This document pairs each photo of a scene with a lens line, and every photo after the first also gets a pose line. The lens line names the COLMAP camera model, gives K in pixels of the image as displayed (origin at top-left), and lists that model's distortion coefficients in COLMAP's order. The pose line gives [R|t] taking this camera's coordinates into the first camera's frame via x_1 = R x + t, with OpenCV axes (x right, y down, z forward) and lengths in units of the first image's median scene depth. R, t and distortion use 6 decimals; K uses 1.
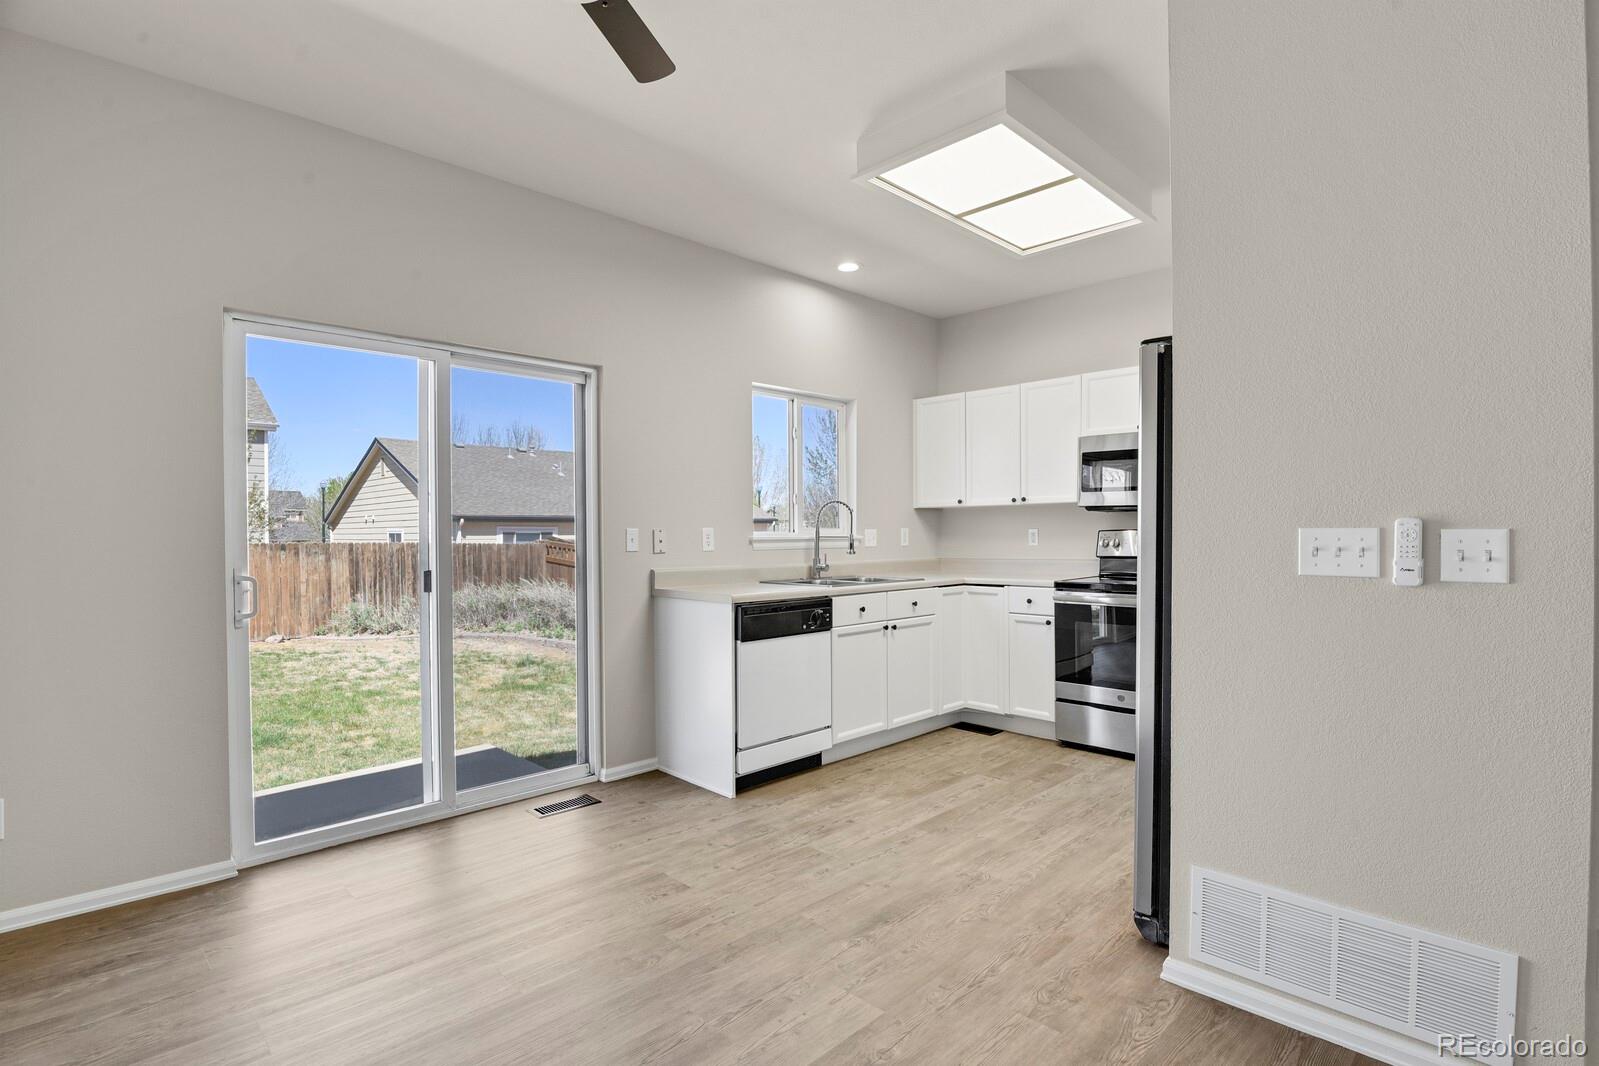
lens RADIAL K [[779.3, 0, 802.0], [0, 779.3, 540.5], [0, 0, 1]] dist [-0.023830, -0.004785]
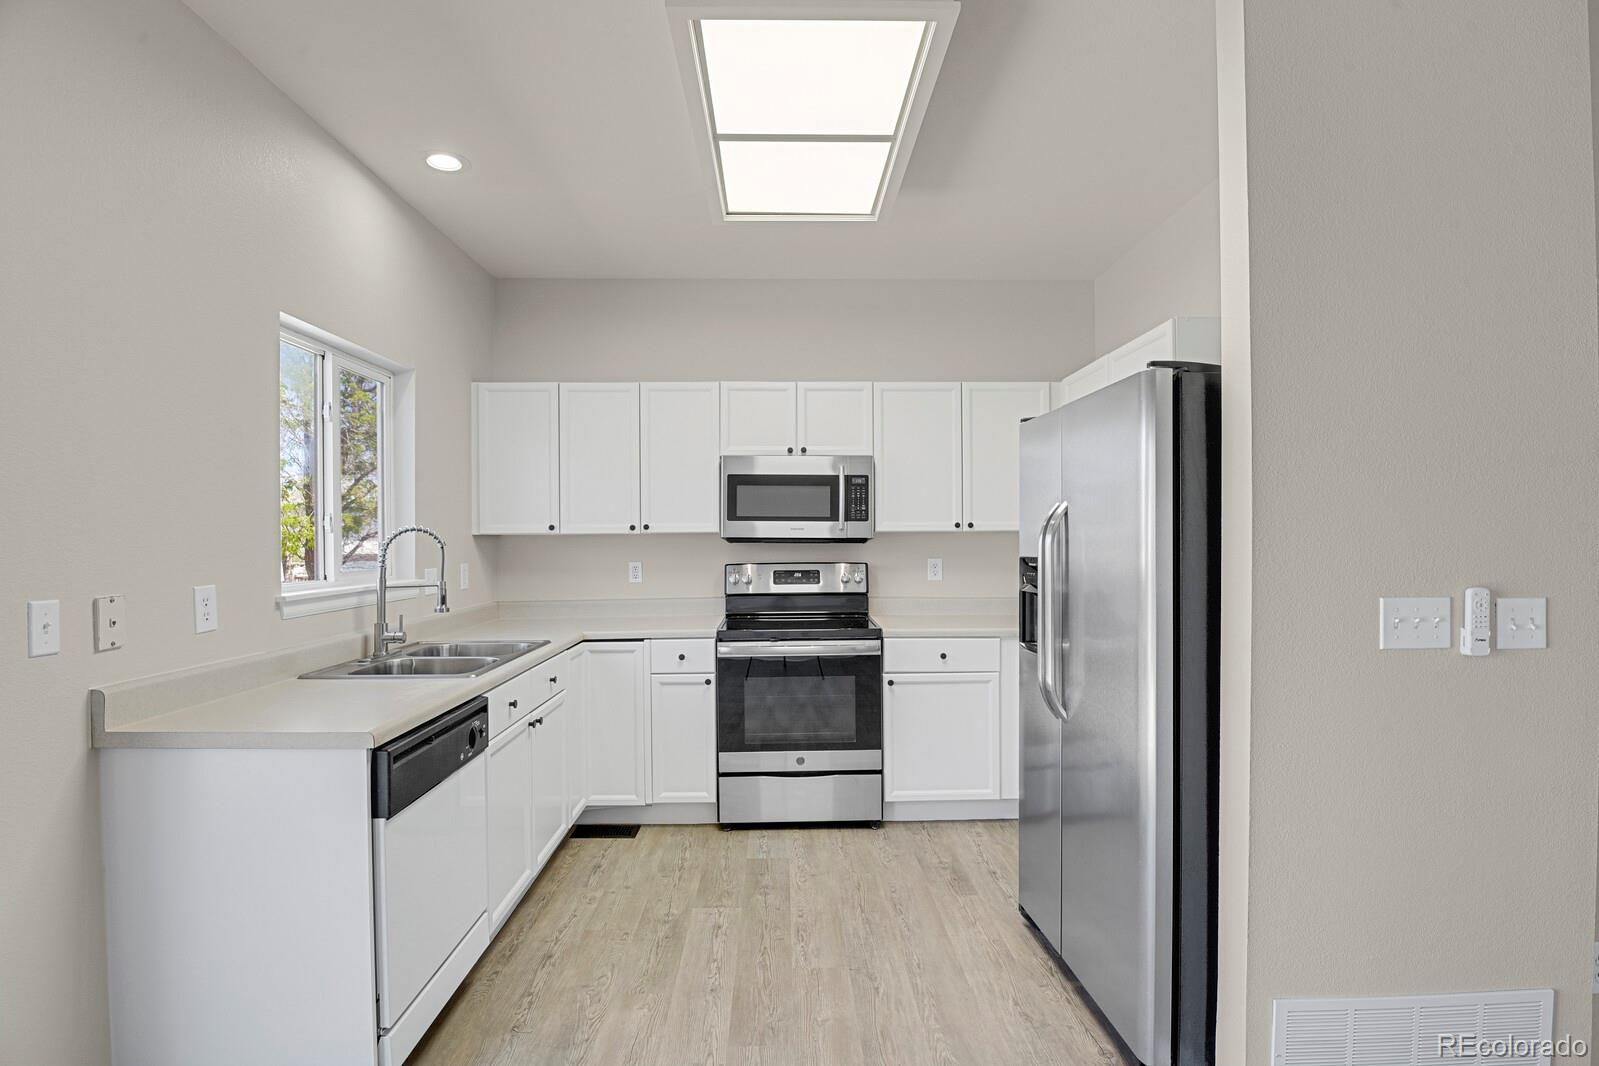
lens RADIAL K [[779.3, 0, 803.8], [0, 779.3, 538.0], [0, 0, 1]] dist [-0.023830, -0.004785]
pose [[0.685335, -0.001128, 0.728227, -0.229571], [0.010394, 0.999912, -0.008233, -0.040890], [-0.728154, 0.013212, 0.685286, 0.409774]]
